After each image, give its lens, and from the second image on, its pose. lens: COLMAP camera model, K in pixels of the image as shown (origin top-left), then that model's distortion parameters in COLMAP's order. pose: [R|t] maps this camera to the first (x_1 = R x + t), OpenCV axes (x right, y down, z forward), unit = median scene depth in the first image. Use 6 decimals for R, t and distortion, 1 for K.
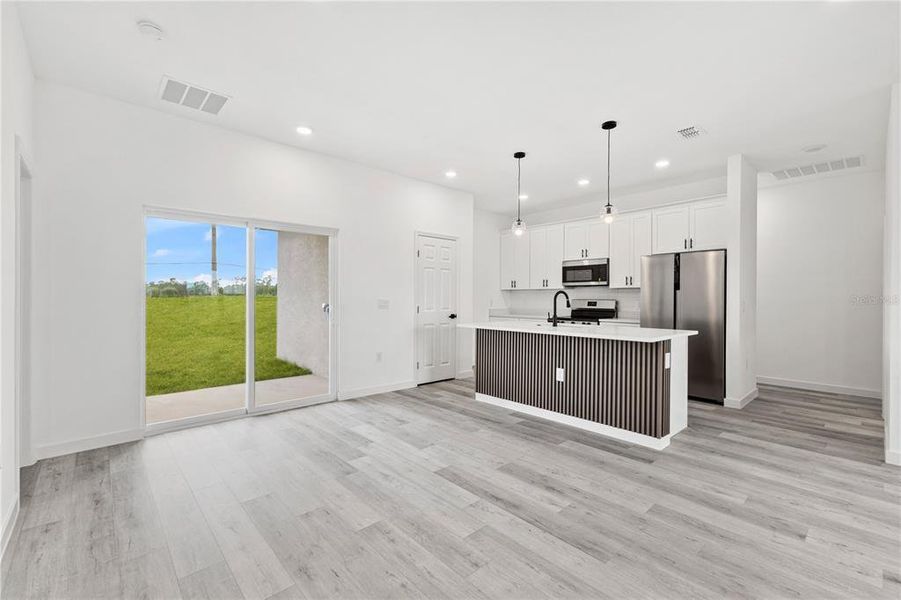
lens RADIAL K [[381.7, 0, 450.5], [0, 381.7, 300.0], [0, 0, 1]] dist [0.004106, 0.000114]
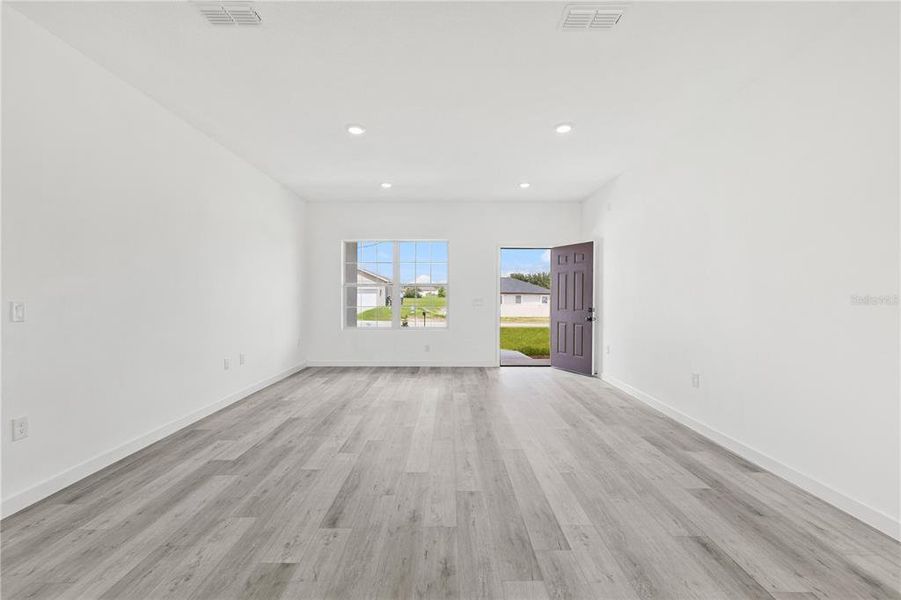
lens RADIAL K [[381.7, 0, 450.5], [0, 381.7, 300.0], [0, 0, 1]] dist [0.004106, 0.000114]
pose [[-0.739716, -0.012265, 0.672807, 0.024583], [0.000368, 0.999826, 0.018632, -0.004658], [-0.672919, 0.014030, -0.739583, 0.645160]]
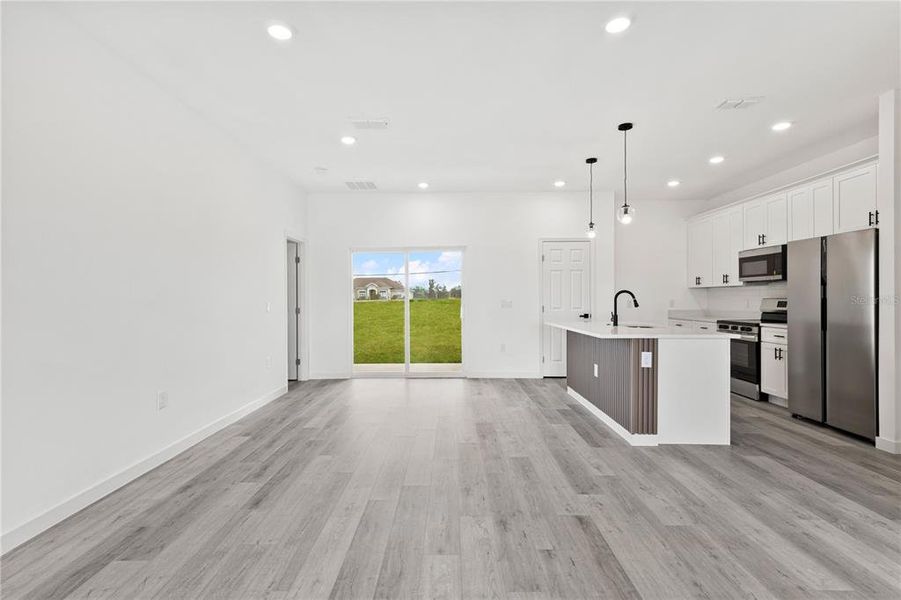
lens RADIAL K [[437.3, 0, 450.5], [0, 437.3, 300.0], [0, 0, 1]] dist [0.001431, 0.000329]
pose [[0.735059, -0.005366, -0.677982, 0.719631], [0.003607, 0.999985, -0.004004, 0.003936], [0.677993, 0.000498, 0.735068, -0.141085]]
